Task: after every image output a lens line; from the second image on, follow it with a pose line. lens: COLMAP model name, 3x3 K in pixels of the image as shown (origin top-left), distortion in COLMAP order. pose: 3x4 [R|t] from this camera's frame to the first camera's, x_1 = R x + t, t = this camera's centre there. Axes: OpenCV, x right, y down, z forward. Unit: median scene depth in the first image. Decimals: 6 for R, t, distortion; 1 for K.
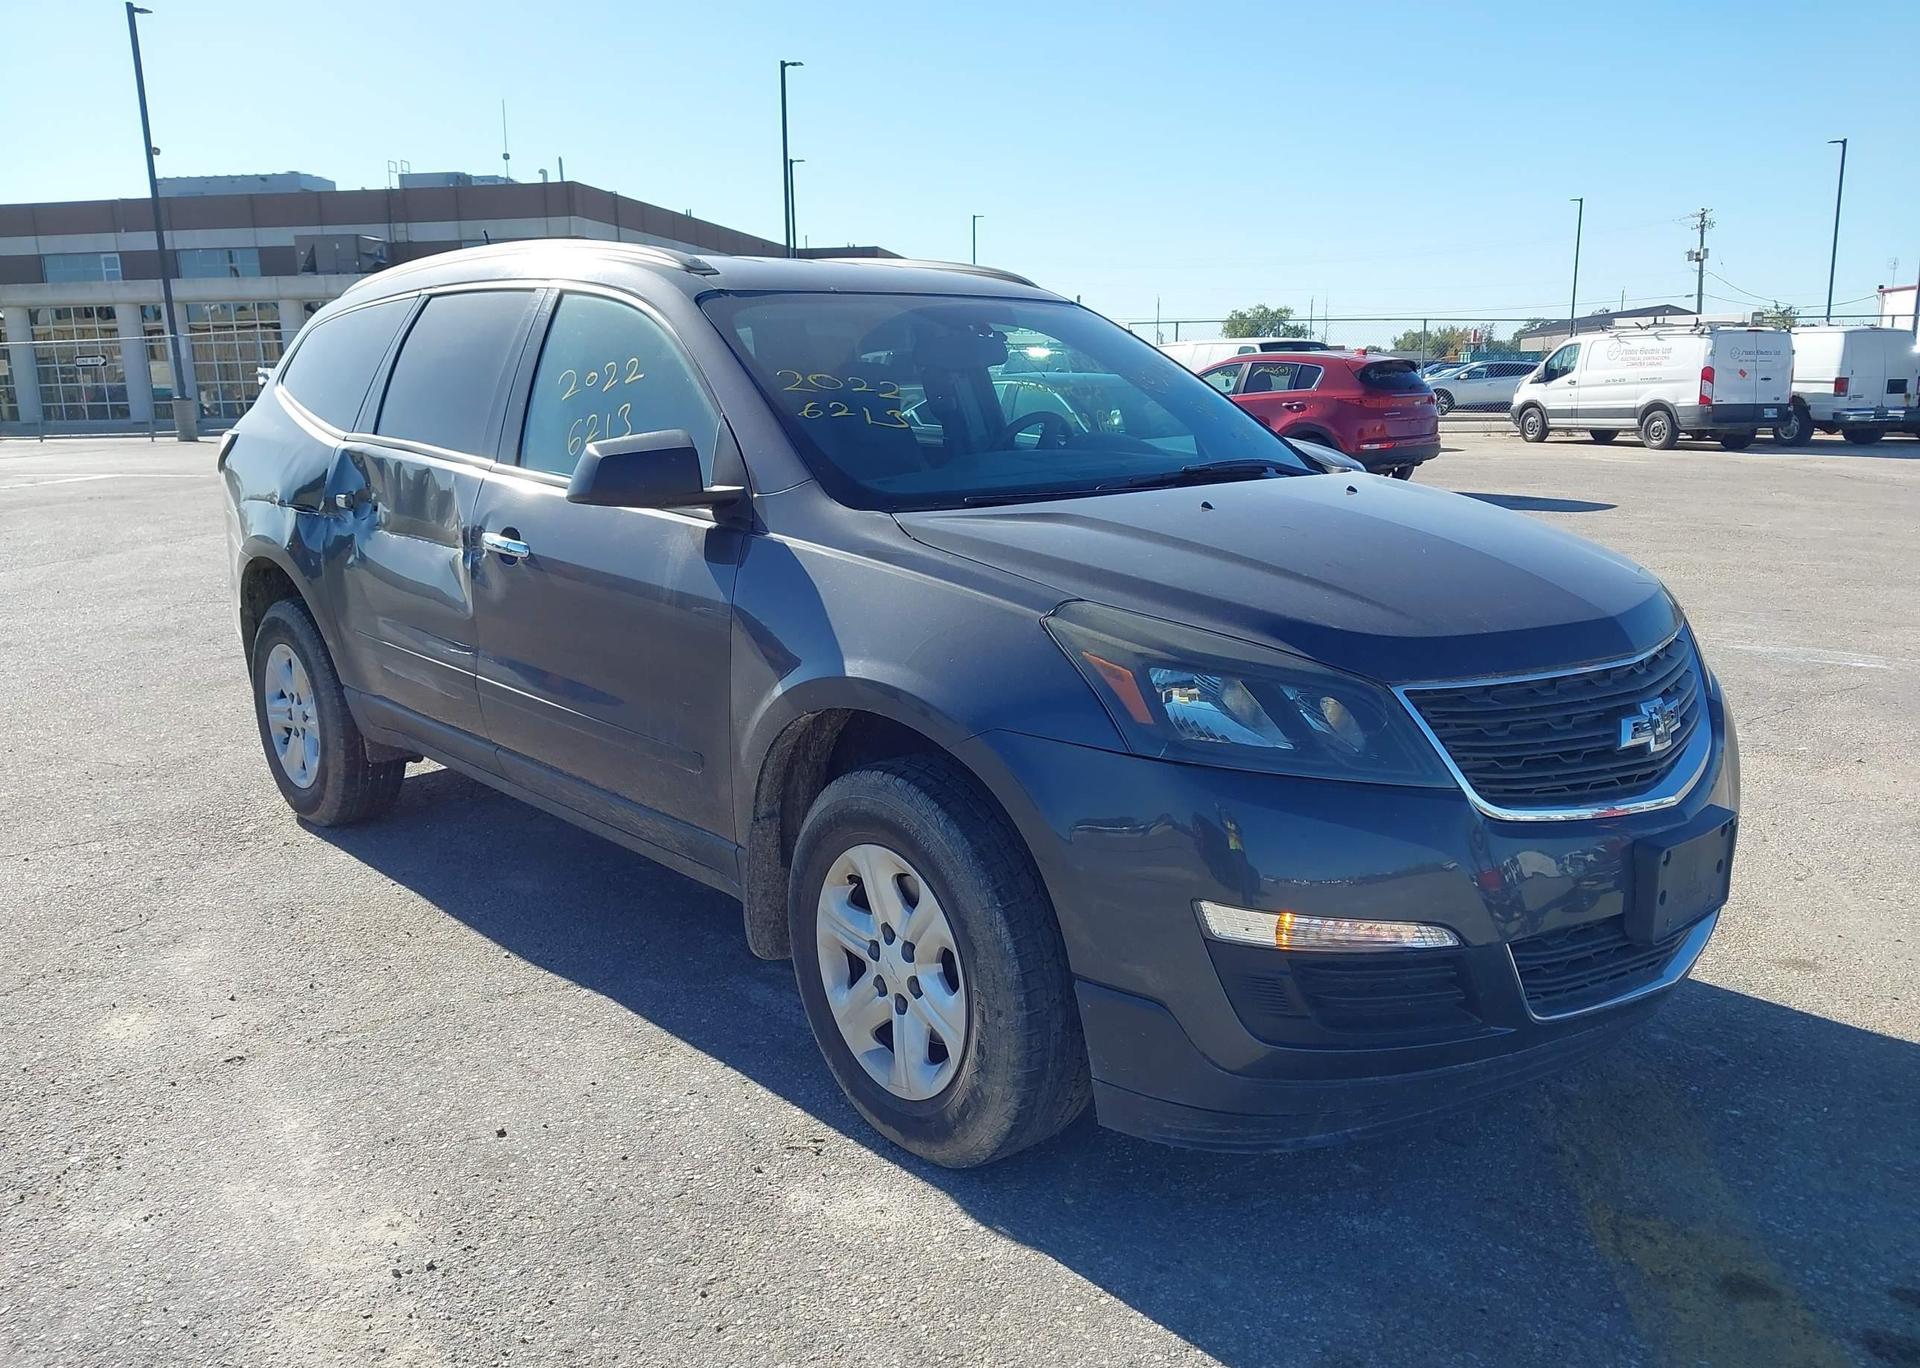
lens RADIAL K [[1493.8, 0, 959.6], [0, 1493.8, 687.2], [0, 0, 1]] dist [0.097717, -0.135543]
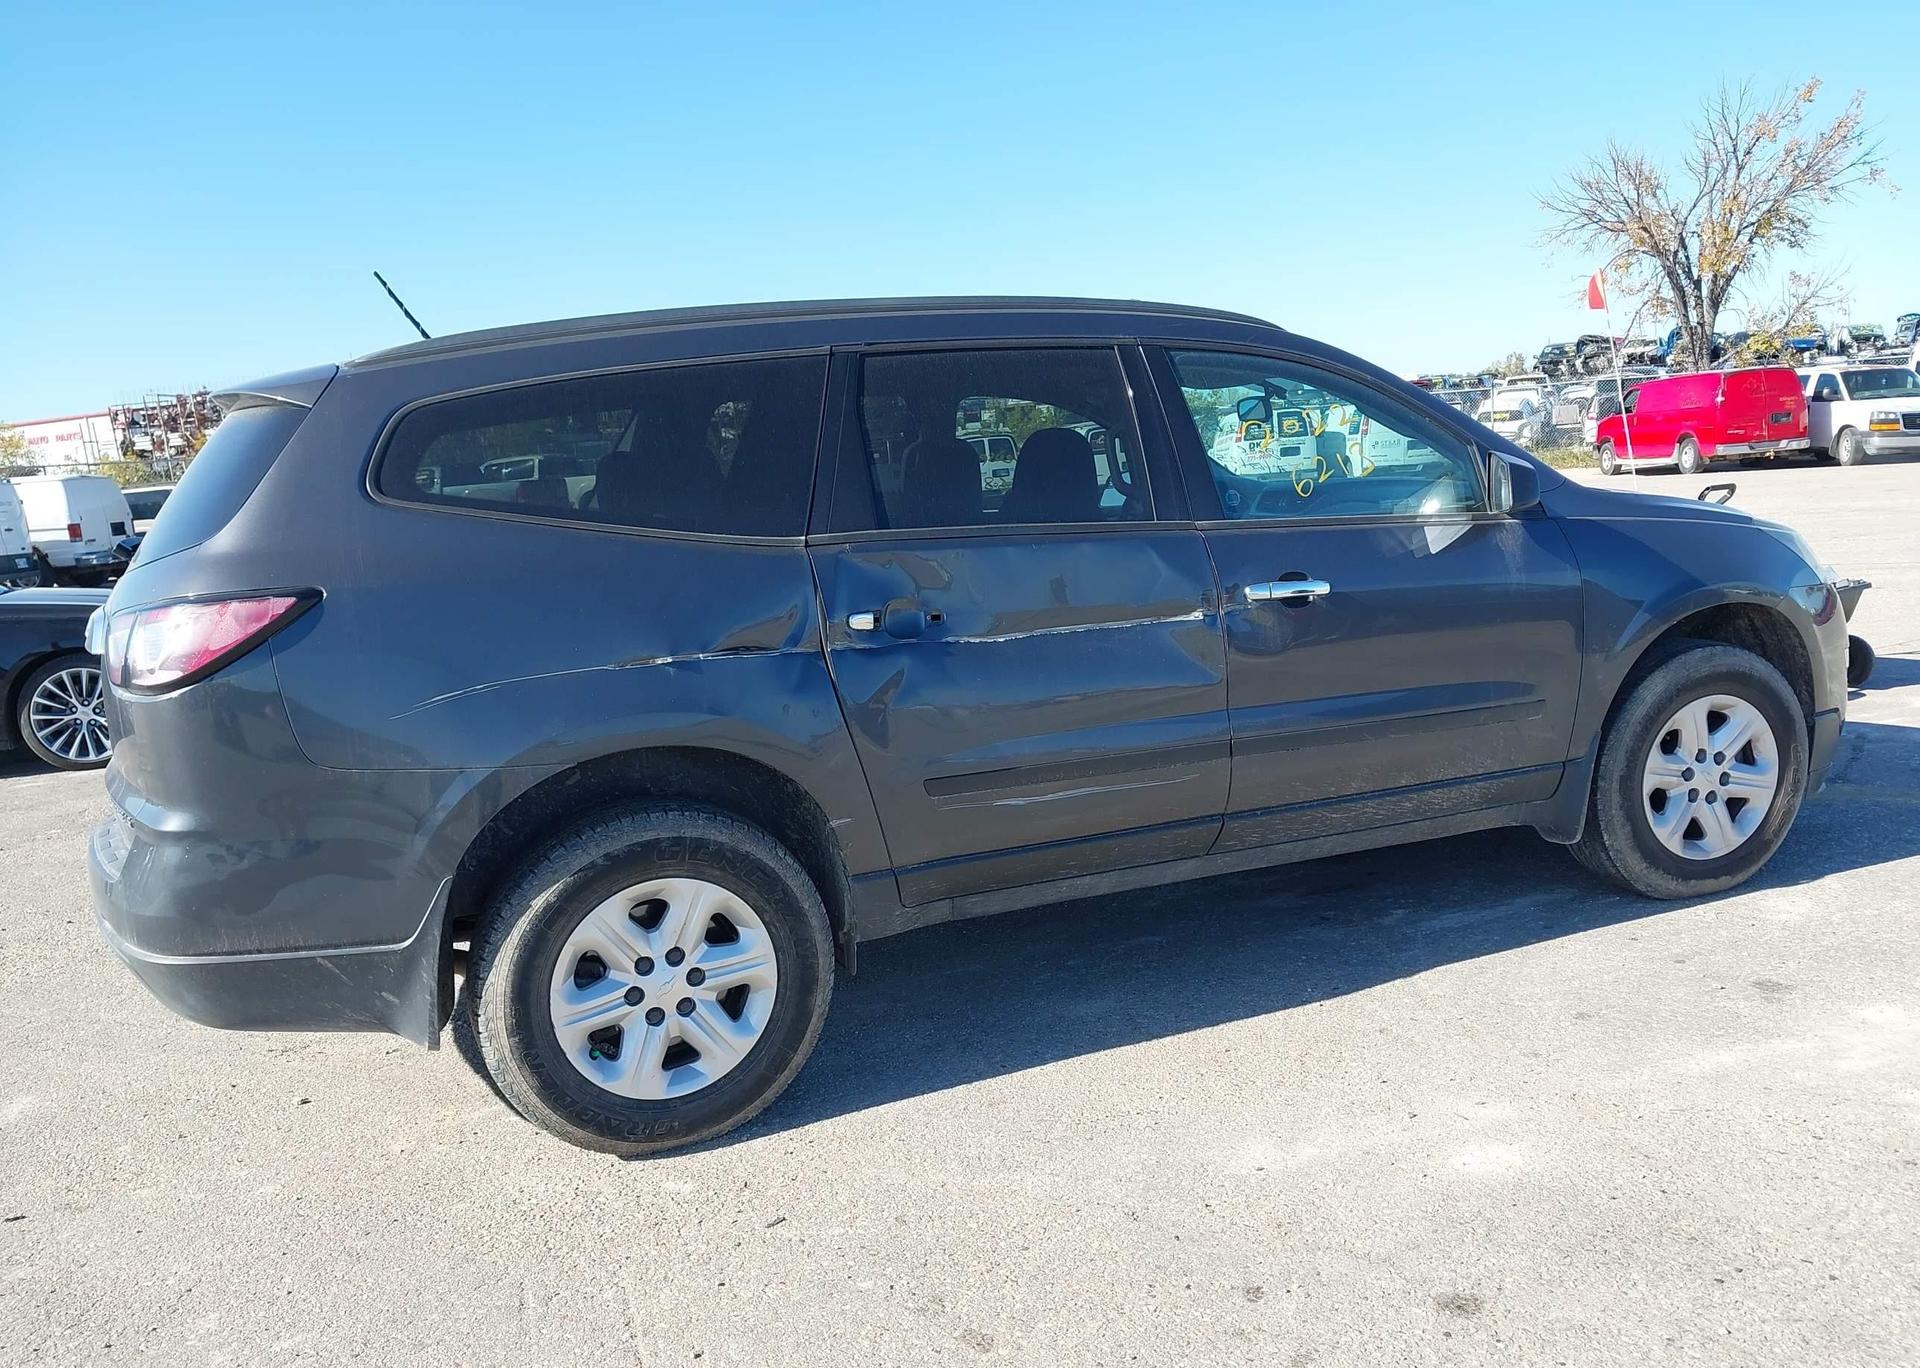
lens RADIAL K [[1507.4, 0, 960.0], [0, 1507.4, 684.0], [0, 0, 1]] dist [0.114202, -0.258323]
pose [[0.314604, -0.154564, 0.936554, -0.967063], [0.253987, 0.964385, 0.073838, -0.116344], [-0.914612, 0.214643, 0.342657, 0.620262]]
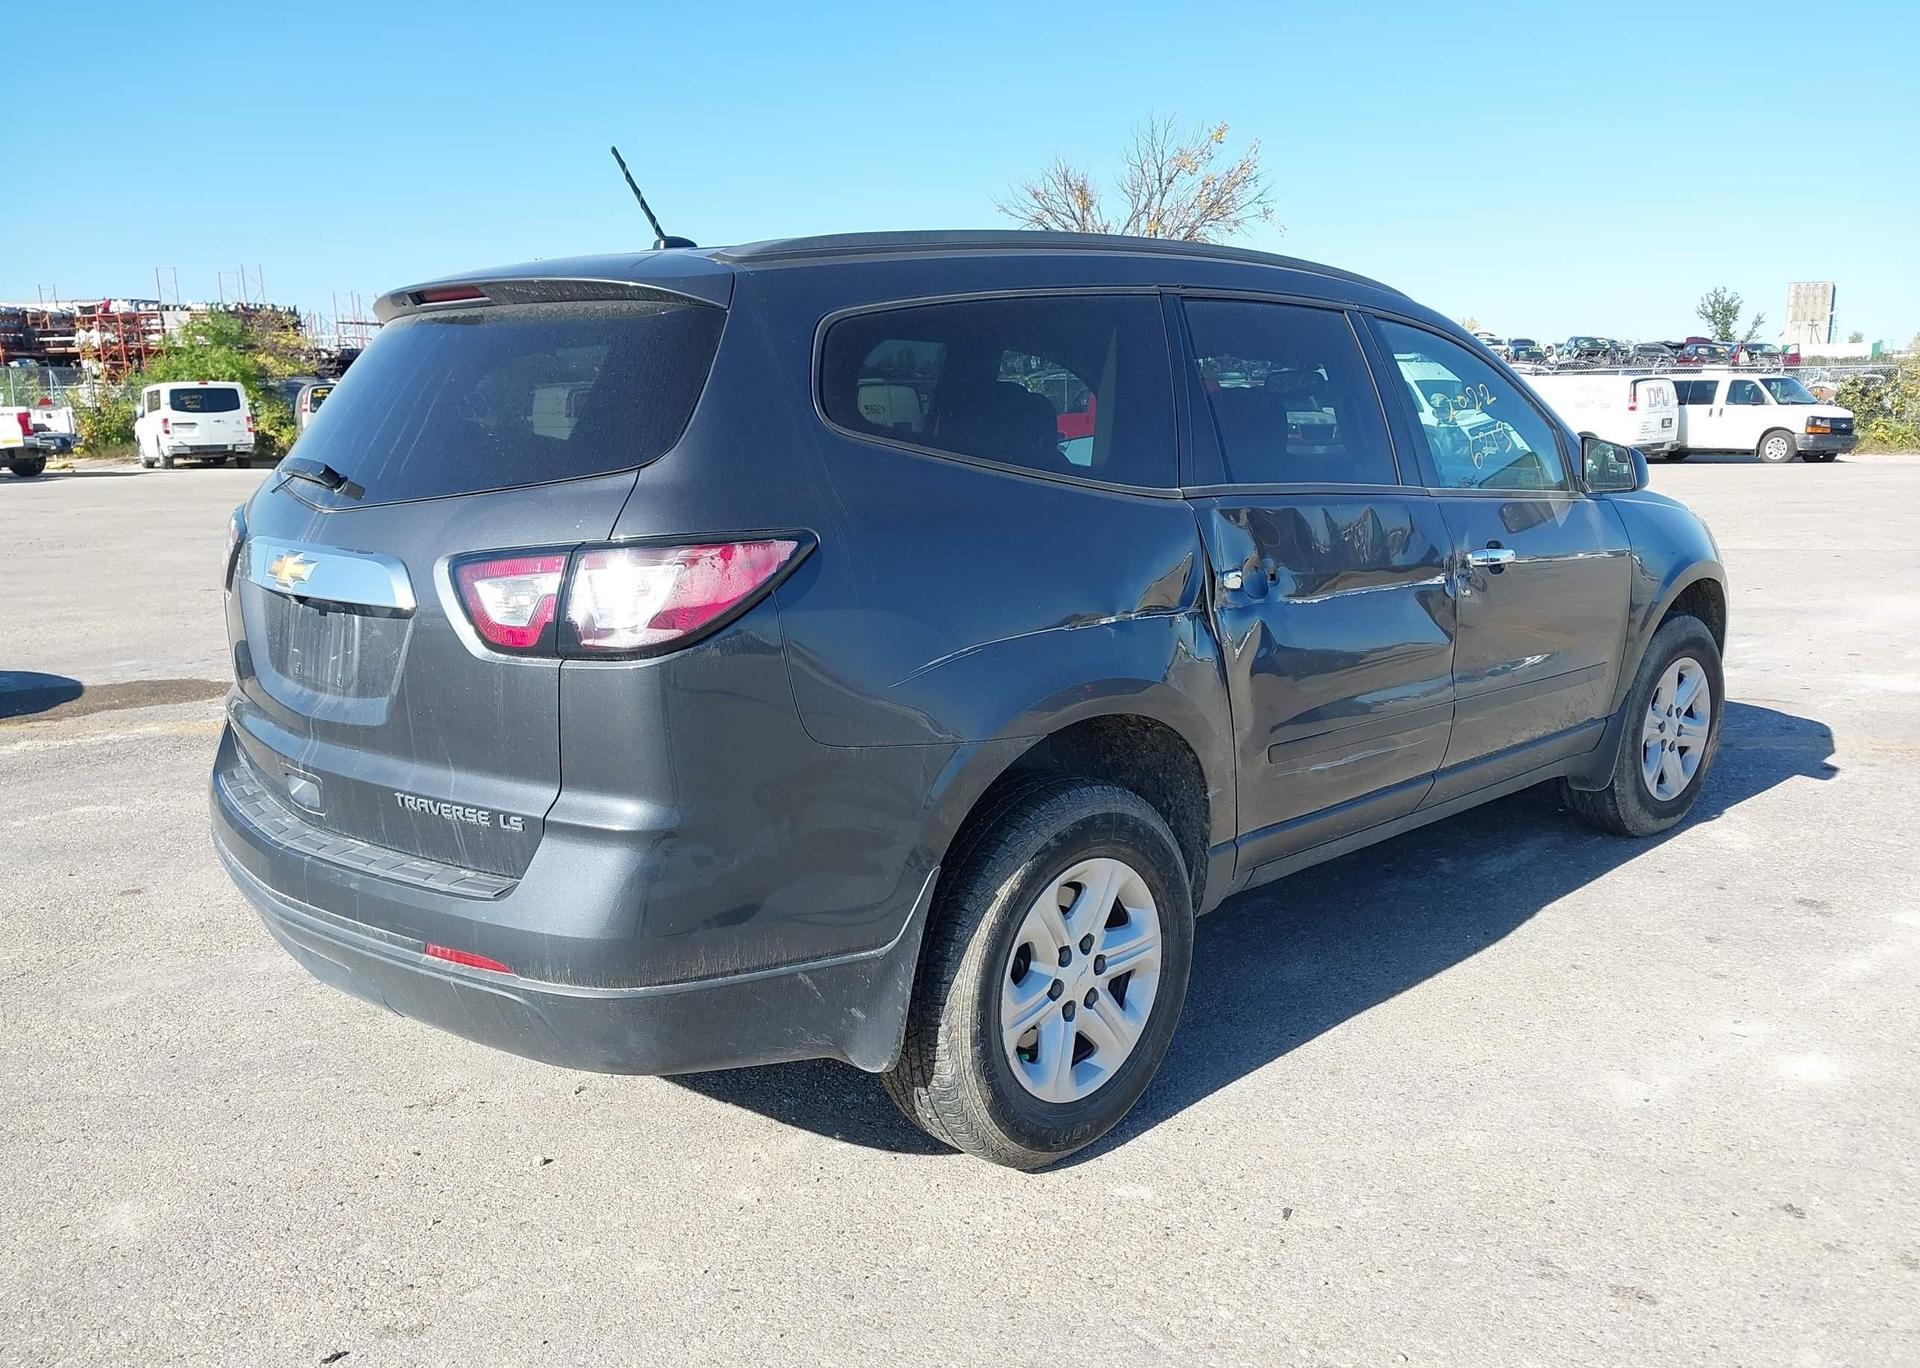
lens RADIAL K [[1493.8, 0, 959.6], [0, 1493.8, 687.2], [0, 0, 1]] dist [0.097717, -0.135543]
pose [[-0.065317, -0.173165, 0.982725, -0.972341], [0.211518, 0.960046, 0.183227, -0.198810], [-0.975189, 0.219832, -0.026080, 1.006924]]
